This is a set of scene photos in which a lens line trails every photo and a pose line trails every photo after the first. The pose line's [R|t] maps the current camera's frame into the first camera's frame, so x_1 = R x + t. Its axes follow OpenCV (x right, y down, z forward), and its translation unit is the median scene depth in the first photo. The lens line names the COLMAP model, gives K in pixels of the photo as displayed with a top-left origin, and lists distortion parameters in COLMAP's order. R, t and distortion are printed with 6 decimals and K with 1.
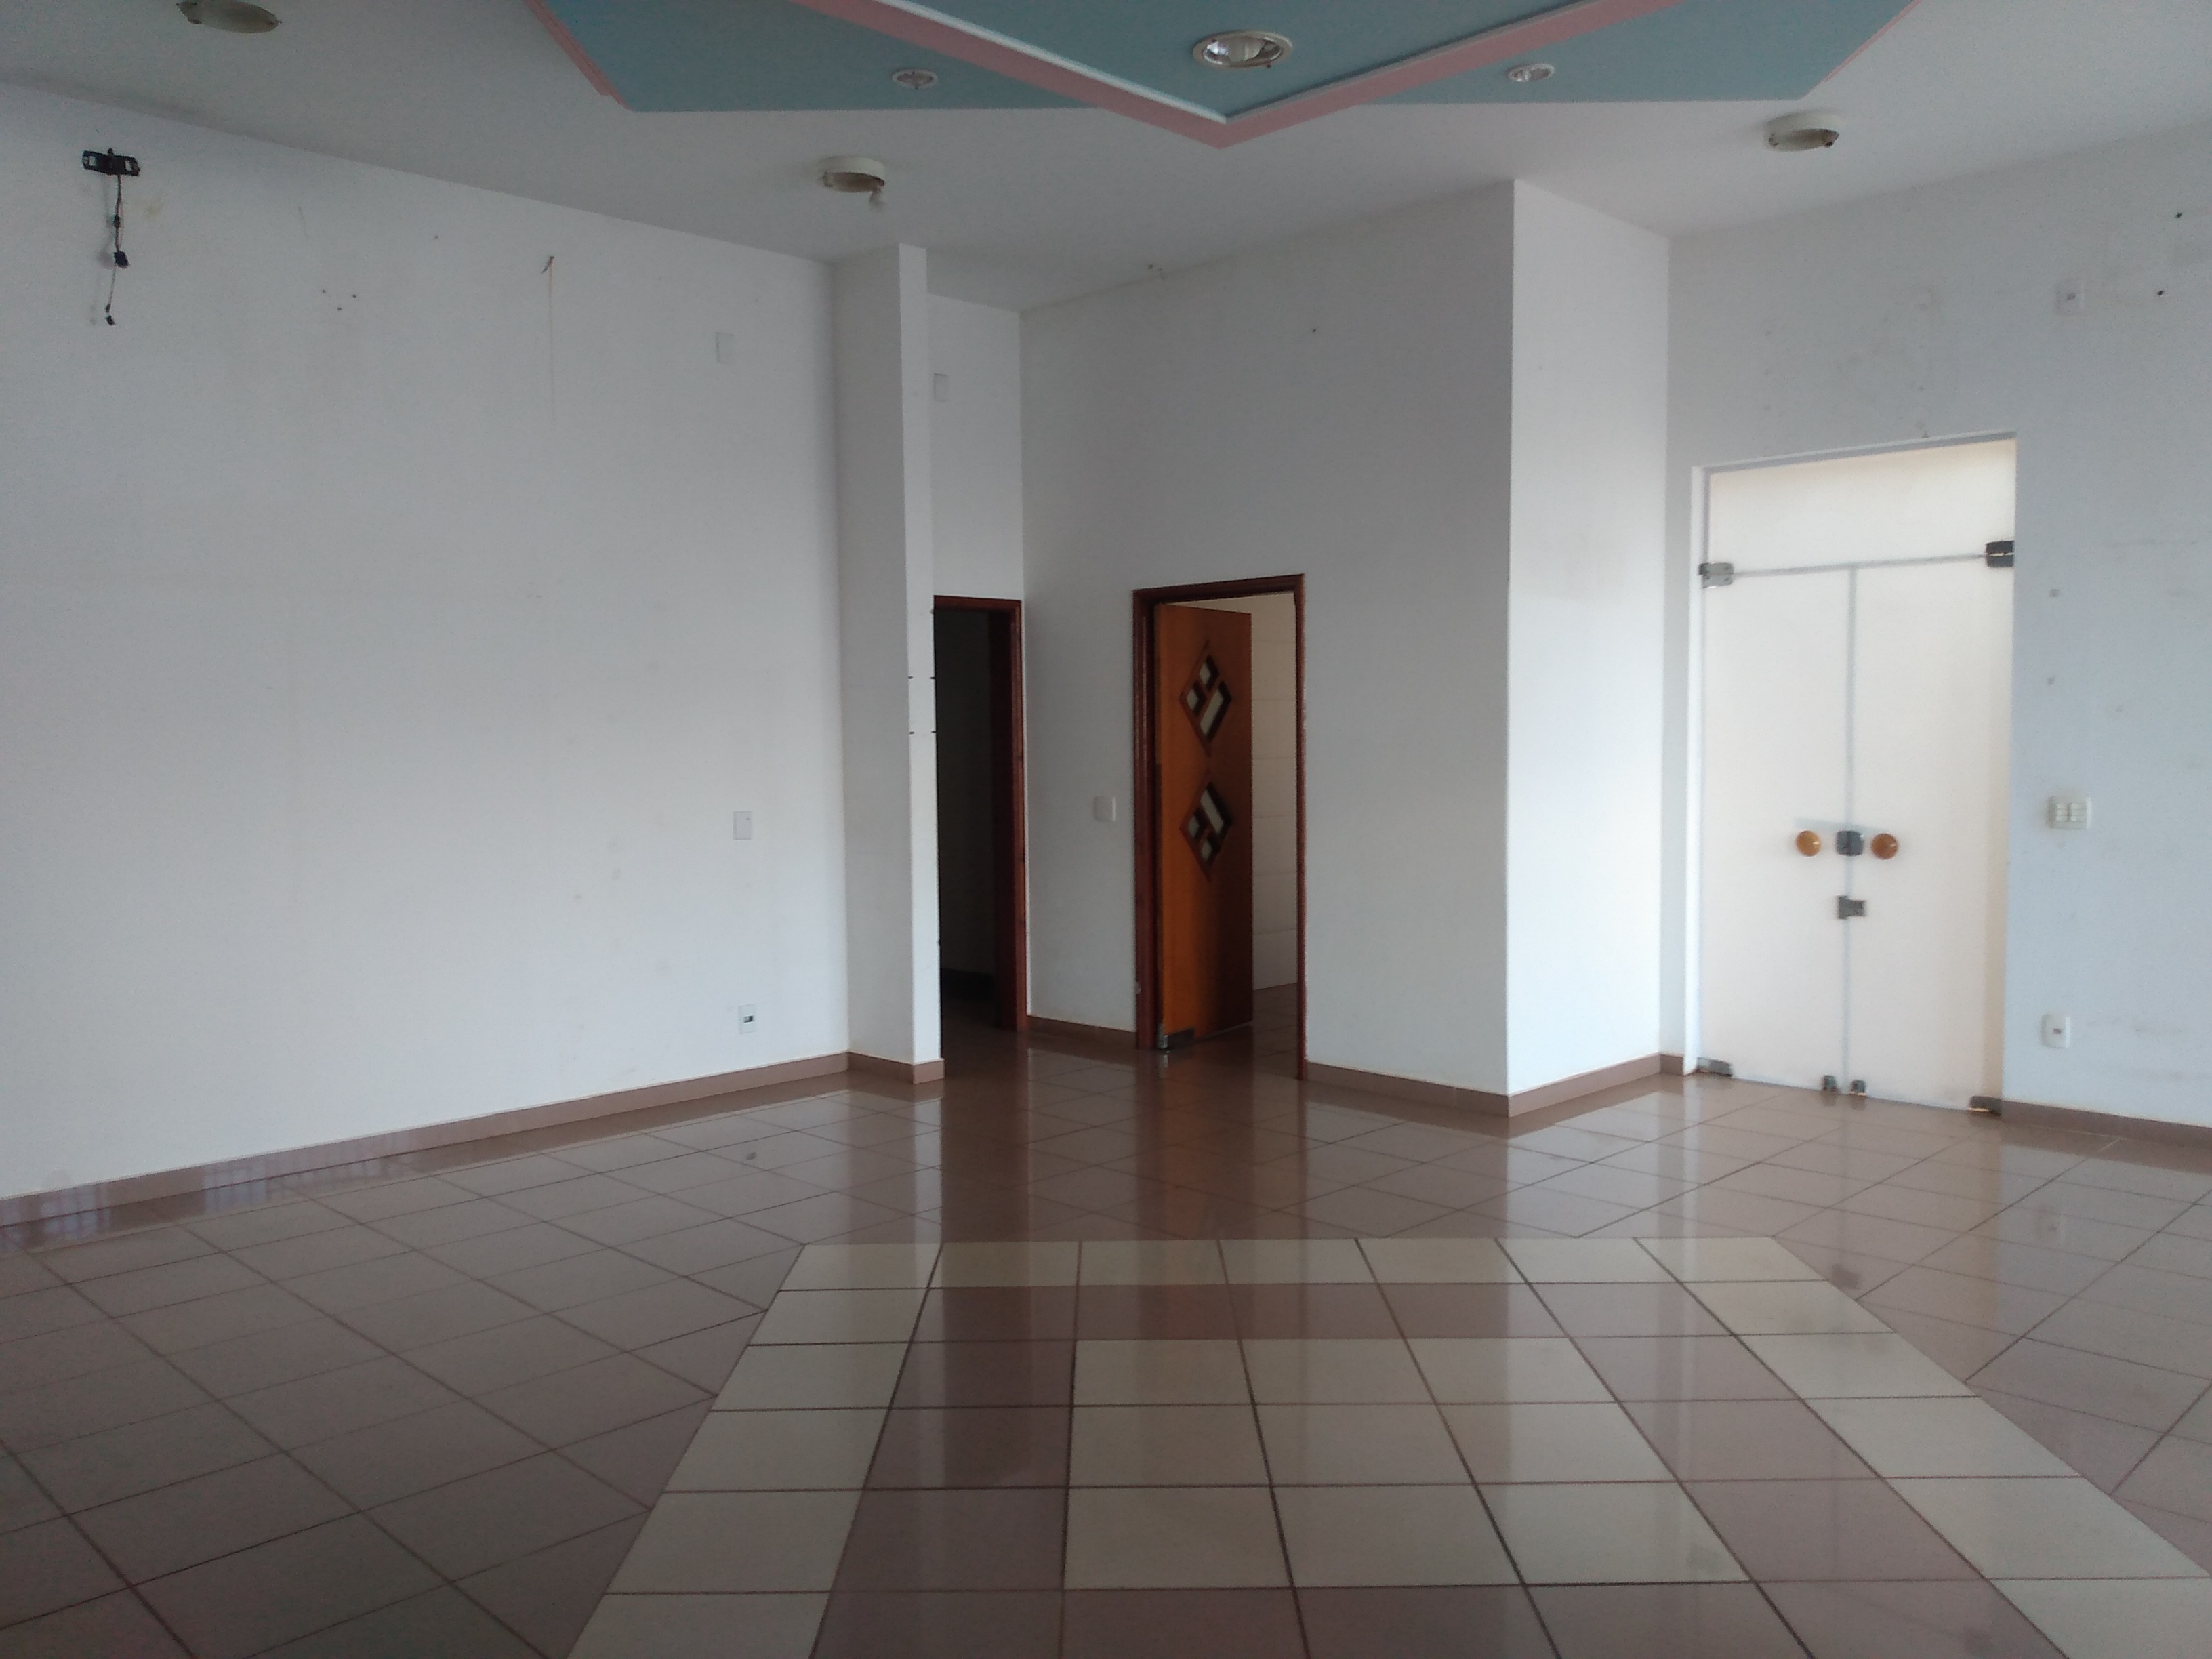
lens RADIAL K [[1734.4, 0, 1059.2], [0, 1734.4, 826.9], [0, 0, 1]] dist [0.057645, -0.070802]
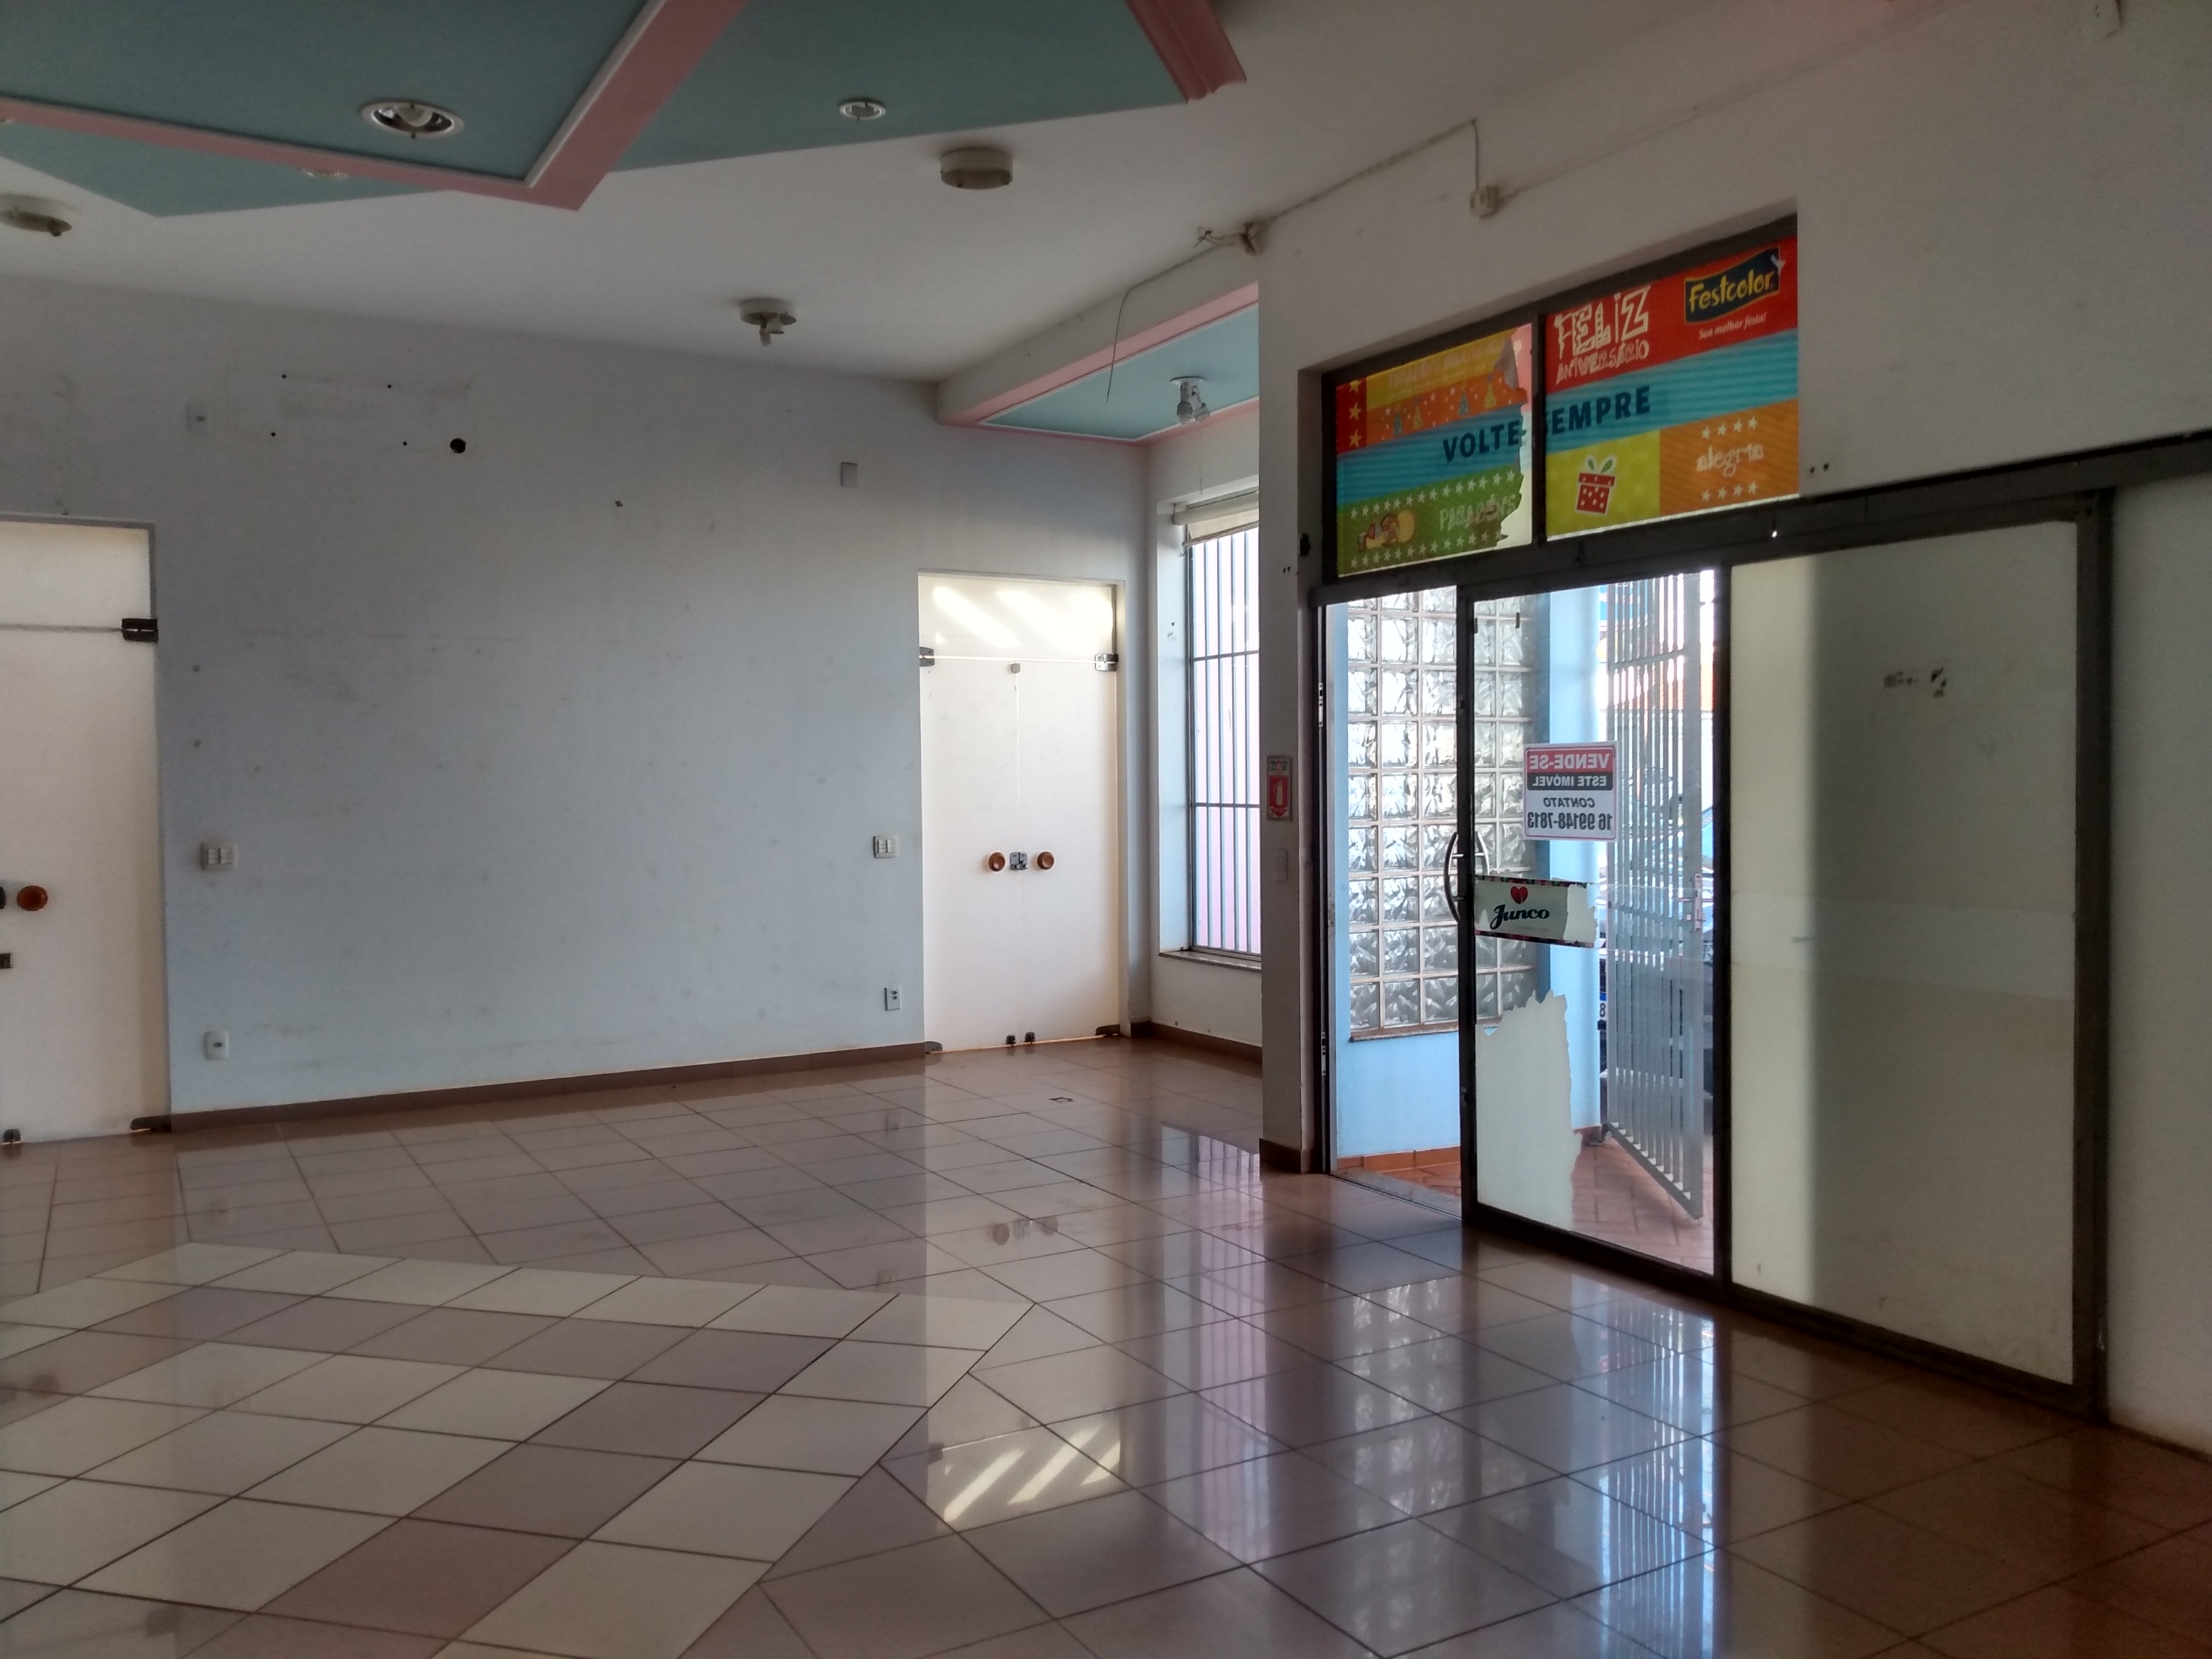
lens RADIAL K [[1734.4, 0, 1106.5], [0, 1734.4, 824.6], [0, 0, 1]] dist [0.057645, -0.070802]
pose [[0.272840, -0.014795, 0.961946, -0.372487], [0.060284, 0.998180, -0.001746, 0.008085], [-0.960169, 0.058466, 0.273235, 0.105522]]
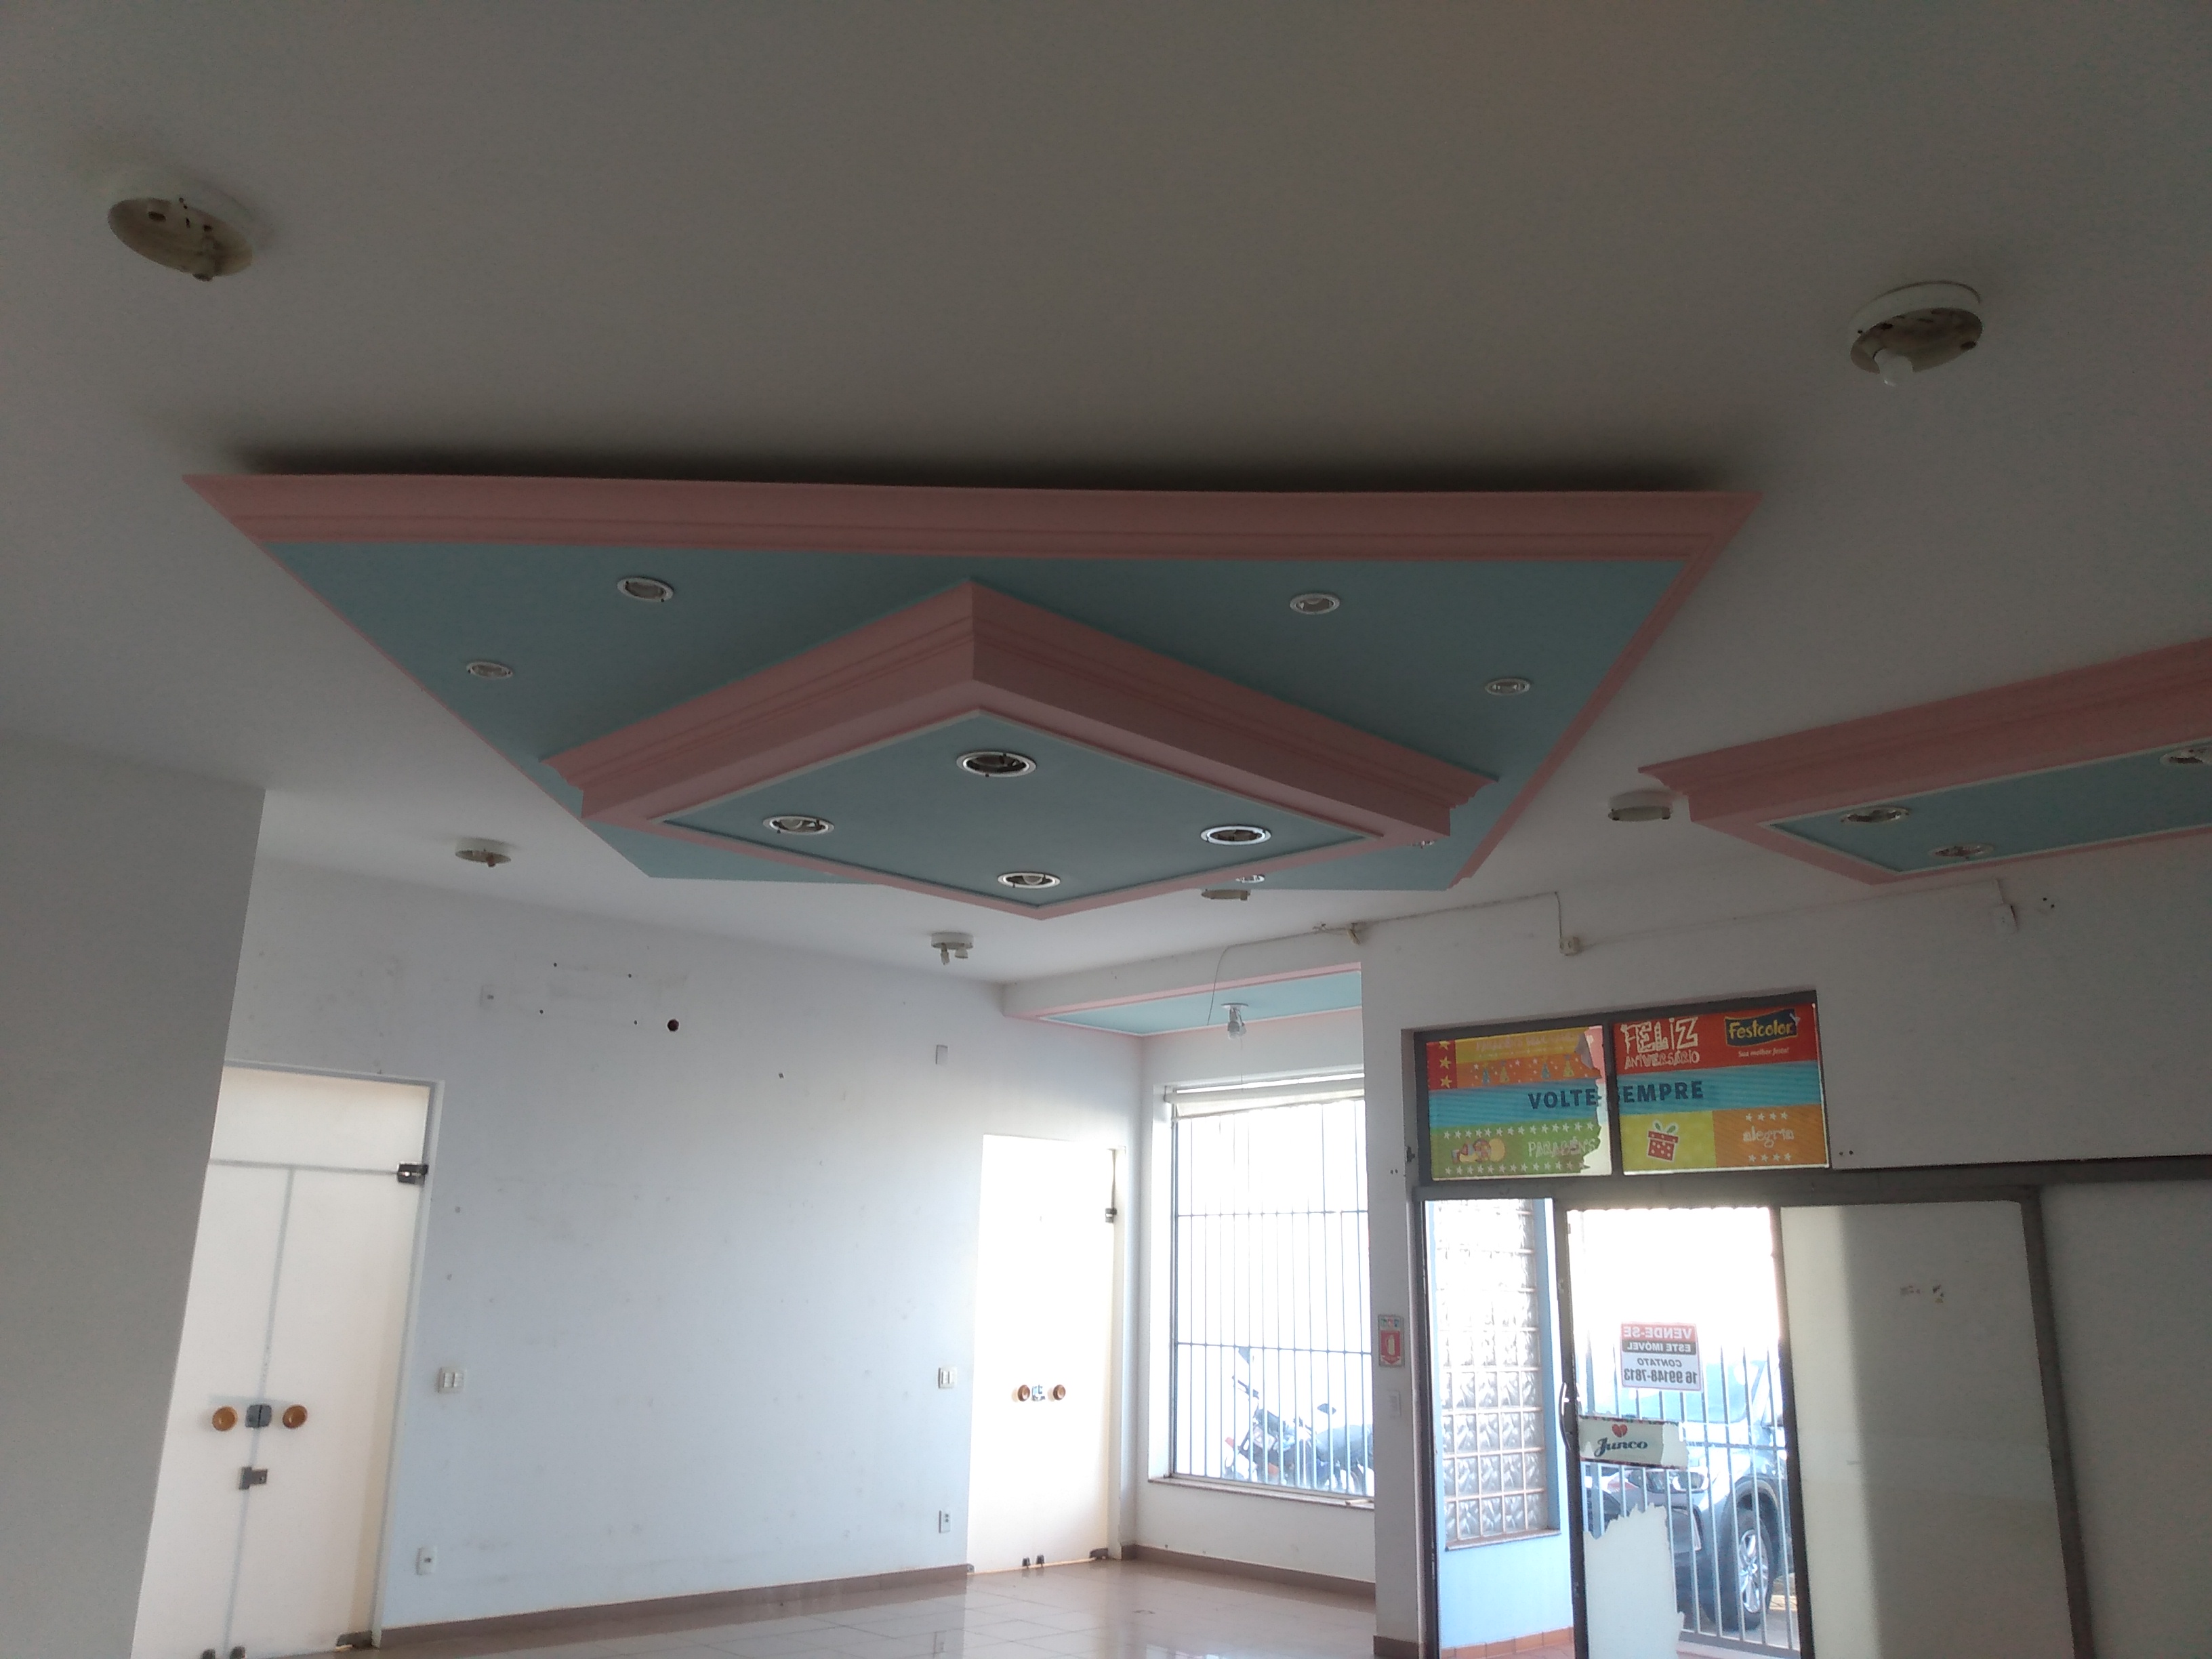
lens RADIAL K [[1734.4, 0, 1107.7], [0, 1734.4, 820.4], [0, 0, 1]] dist [0.057645, -0.070802]
pose [[0.037851, 0.279412, 0.959425, -0.760749], [0.036884, 0.959068, -0.280763, -0.022819], [-0.998602, 0.046014, 0.025995, 0.433998]]
